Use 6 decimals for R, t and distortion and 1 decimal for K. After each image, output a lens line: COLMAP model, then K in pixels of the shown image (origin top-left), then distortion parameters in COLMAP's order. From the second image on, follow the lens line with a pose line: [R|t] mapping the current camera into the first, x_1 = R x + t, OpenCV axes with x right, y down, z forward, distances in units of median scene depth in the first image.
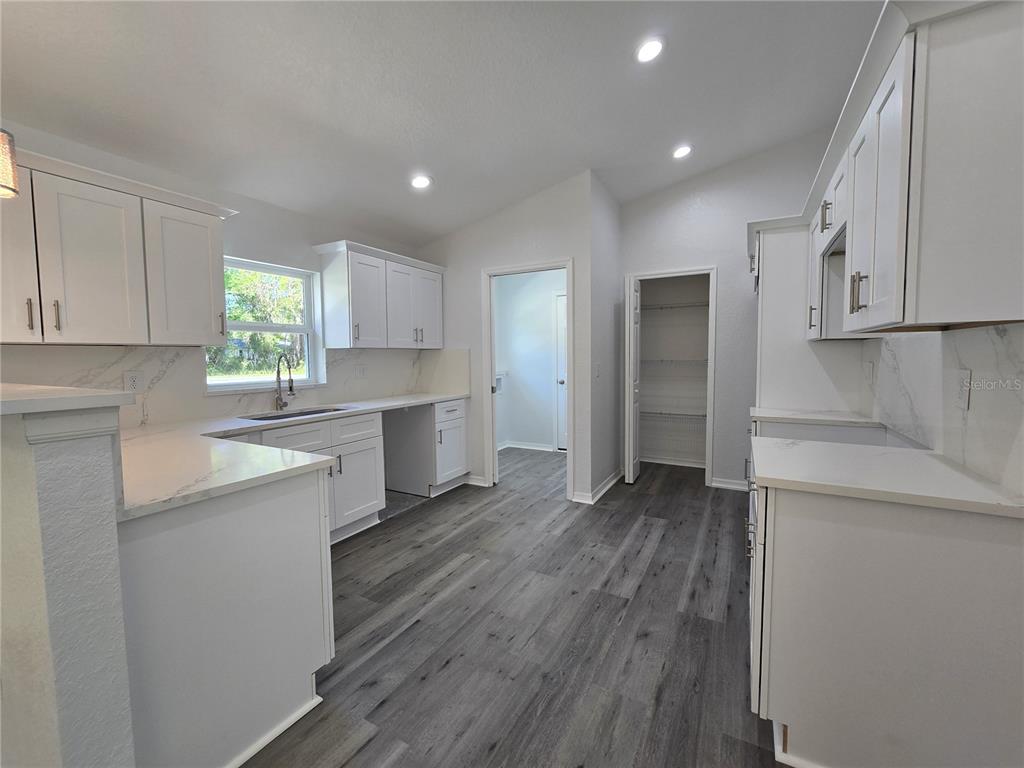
lens RADIAL K [[422.7, 0, 513.0], [0, 422.7, 379.2], [0, 0, 1]] dist [-0.003406, 0.000303]
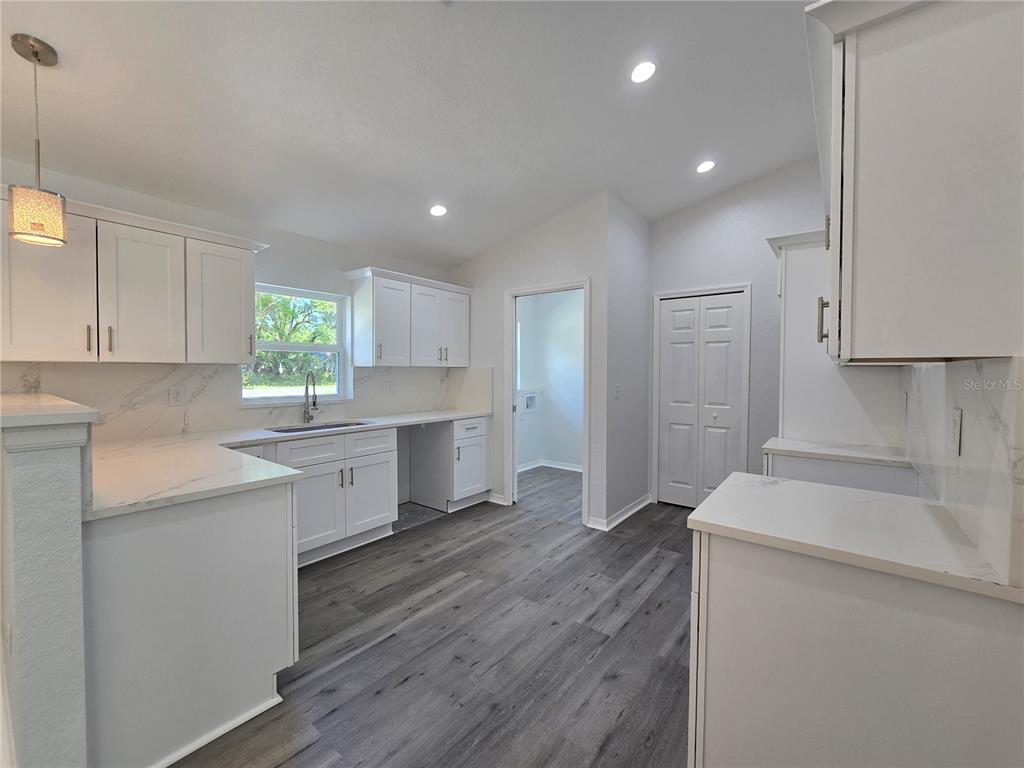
lens RADIAL K [[422.7, 0, 513.0], [0, 422.7, 379.2], [0, 0, 1]] dist [-0.003406, 0.000303]
pose [[0.987595, 0.017945, -0.155994, 0.133692], [-0.023450, 0.999163, -0.033521, -0.014402], [0.155262, 0.036763, 0.987189, 0.003507]]
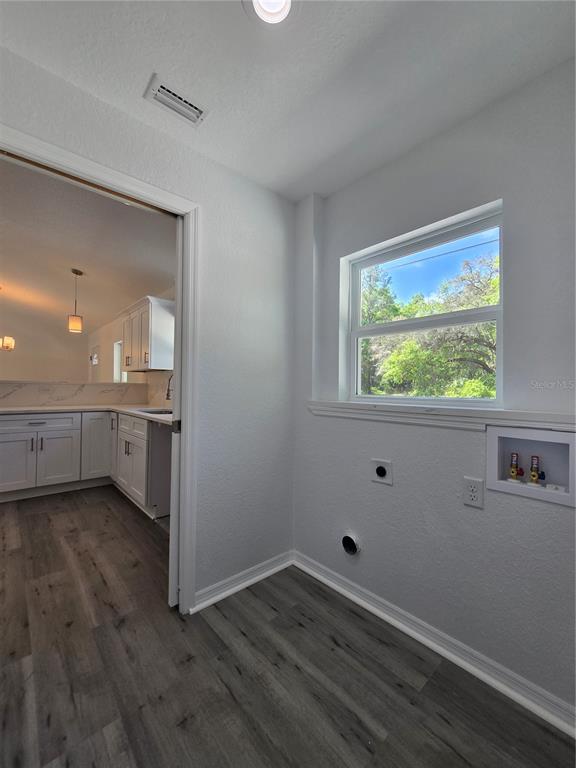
lens RADIAL K [[315.4, 0, 286.9], [0, 315.4, 385.9], [0, 0, 1]] dist [-0.003669, 0.000815]
pose [[-0.325166, 0.002300, -0.945654, 0.361692], [-0.060020, 0.997931, 0.023066, -0.055991], [0.943750, 0.064258, -0.324355, 1.596770]]
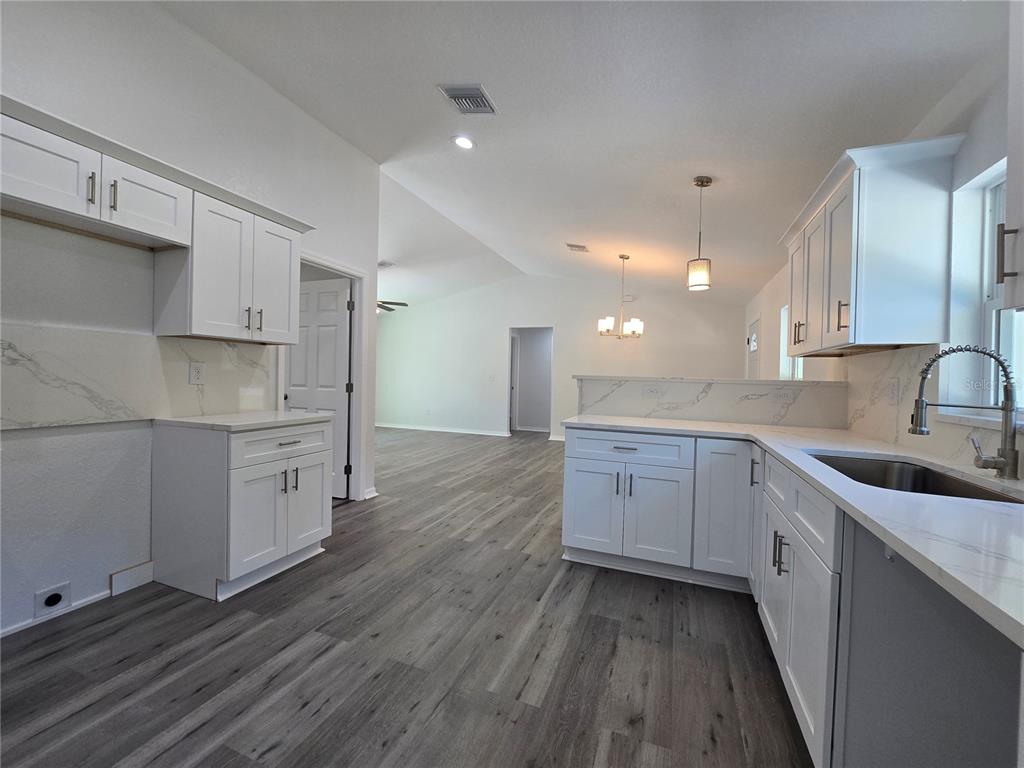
lens RADIAL K [[418.2, 0, 515.3], [0, 418.2, 381.0], [0, 0, 1]] dist [-0.003192, -0.000269]
pose [[-0.989871, -0.011896, -0.141468, -0.004391], [-0.021322, 0.997638, 0.065301, -0.038989], [0.140357, 0.067656, -0.987787, 1.269583]]
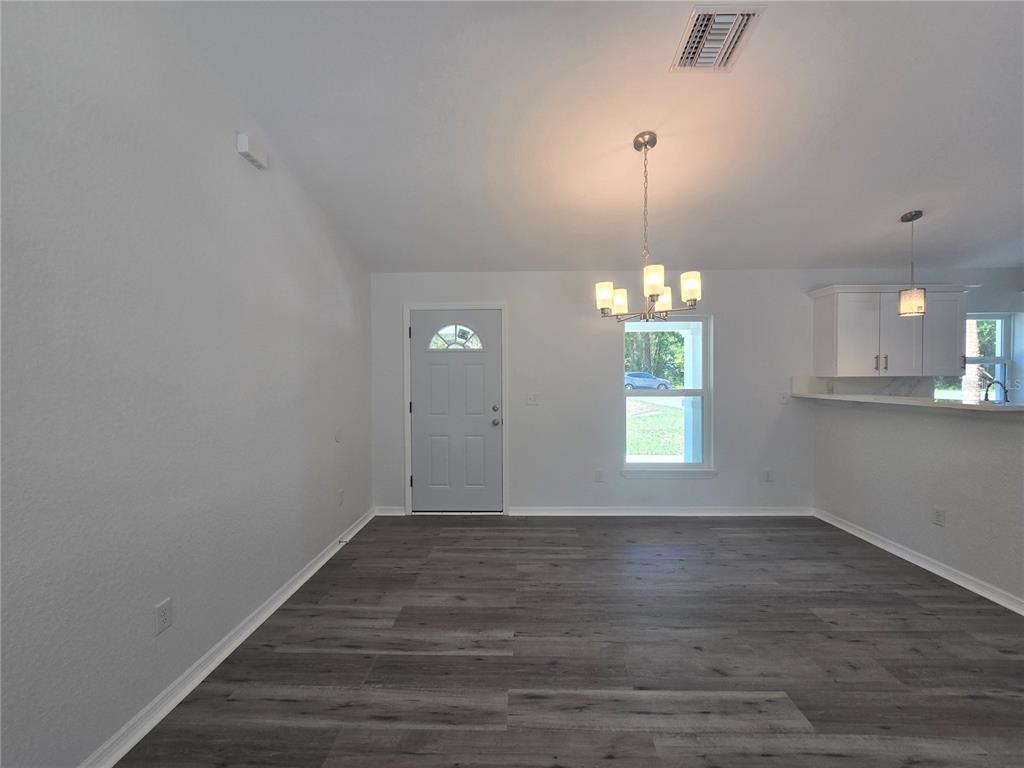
lens RADIAL K [[418.4, 0, 511.3], [0, 418.4, 382.5], [0, 0, 1]] dist [-0.002916, 0.000216]
pose [[0.465919, 0.023862, -0.884506, -0.093188], [-0.048385, 0.998828, 0.001459, 0.014345], [0.883504, 0.042117, 0.466527, -0.862930]]
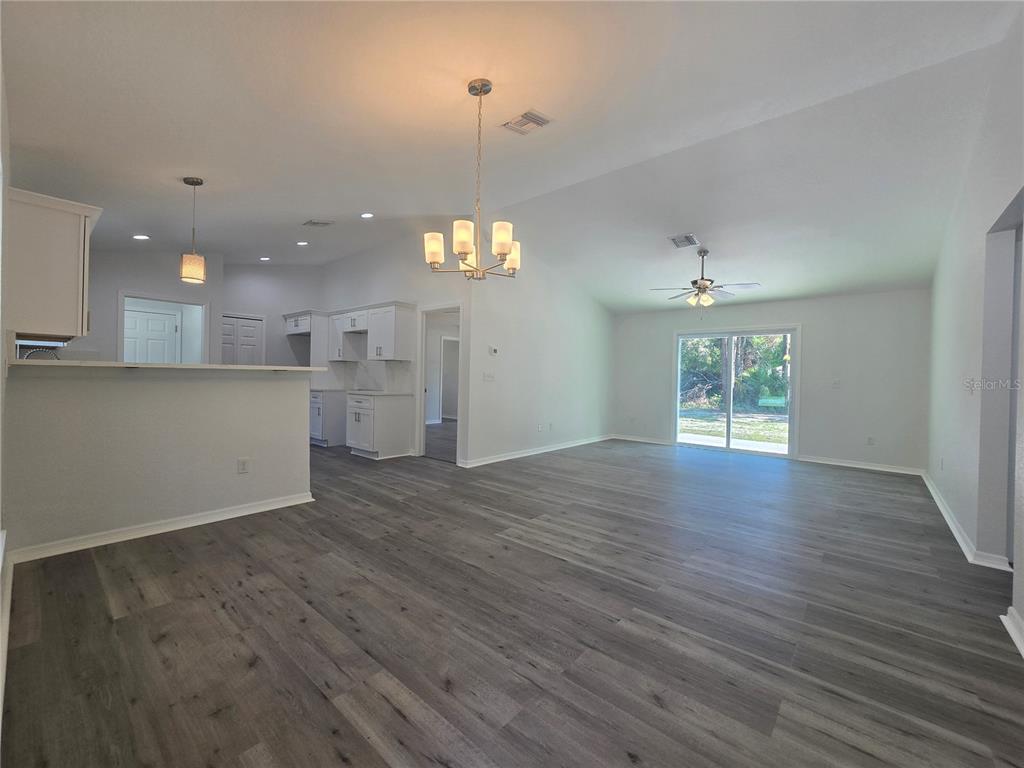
lens RADIAL K [[418.2, 0, 515.3], [0, 418.2, 381.0], [0, 0, 1]] dist [-0.003192, -0.000269]
pose [[0.195301, 0.004734, 0.980732, -1.326902], [0.030632, 0.999471, -0.010924, 0.077686], [-0.980265, 0.032175, 0.195052, -0.502420]]
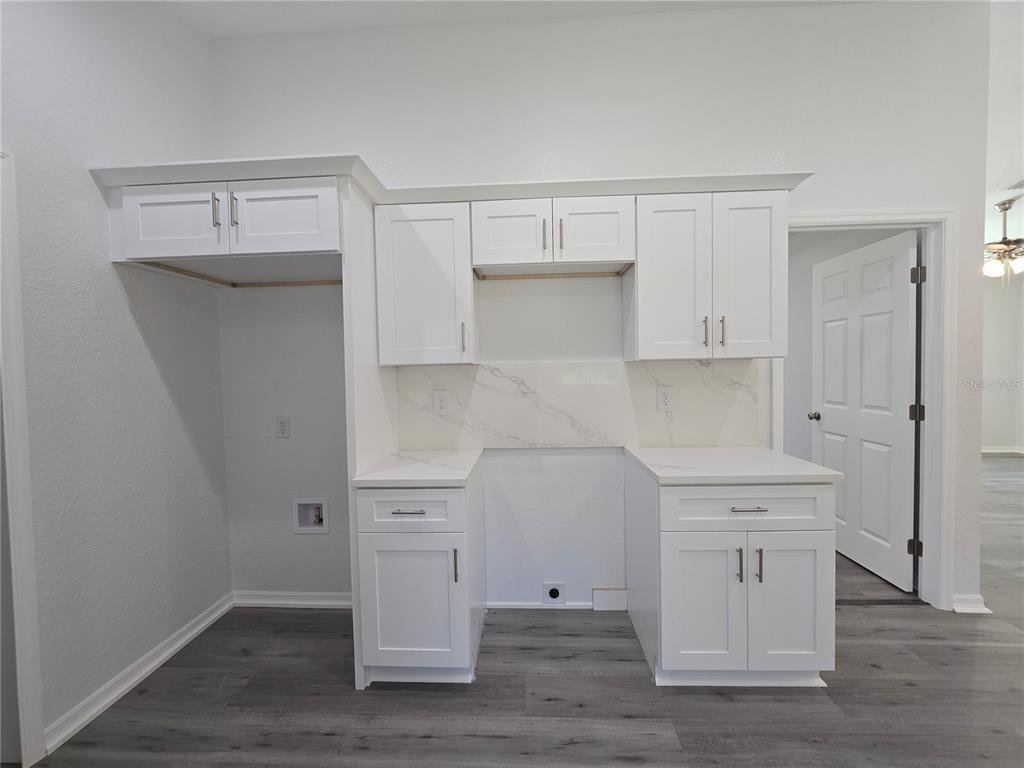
lens RADIAL K [[420.5, 0, 514.4], [0, 420.5, 380.3], [0, 0, 1]] dist [-0.003669, 0.000815]
pose [[-0.443223, -0.013470, 0.896310, -0.040340], [0.073092, 0.996015, 0.051112, -0.073739], [-0.893427, 0.088167, -0.440472, 0.952195]]
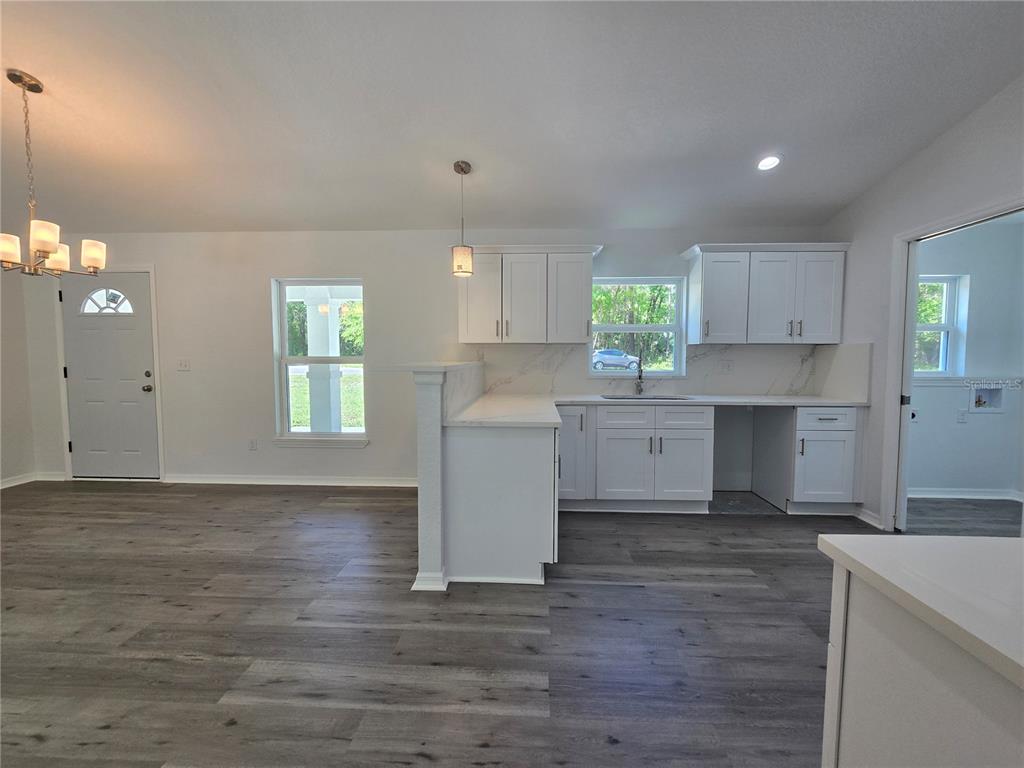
lens RADIAL K [[422.7, 0, 513.0], [0, 422.7, 379.2], [0, 0, 1]] dist [-0.003406, 0.000303]
pose [[0.444825, 0.066243, -0.893164, 0.372079], [-0.056353, 0.997355, 0.045905, -0.007436], [0.893843, 0.029912, 0.447382, 0.106566]]
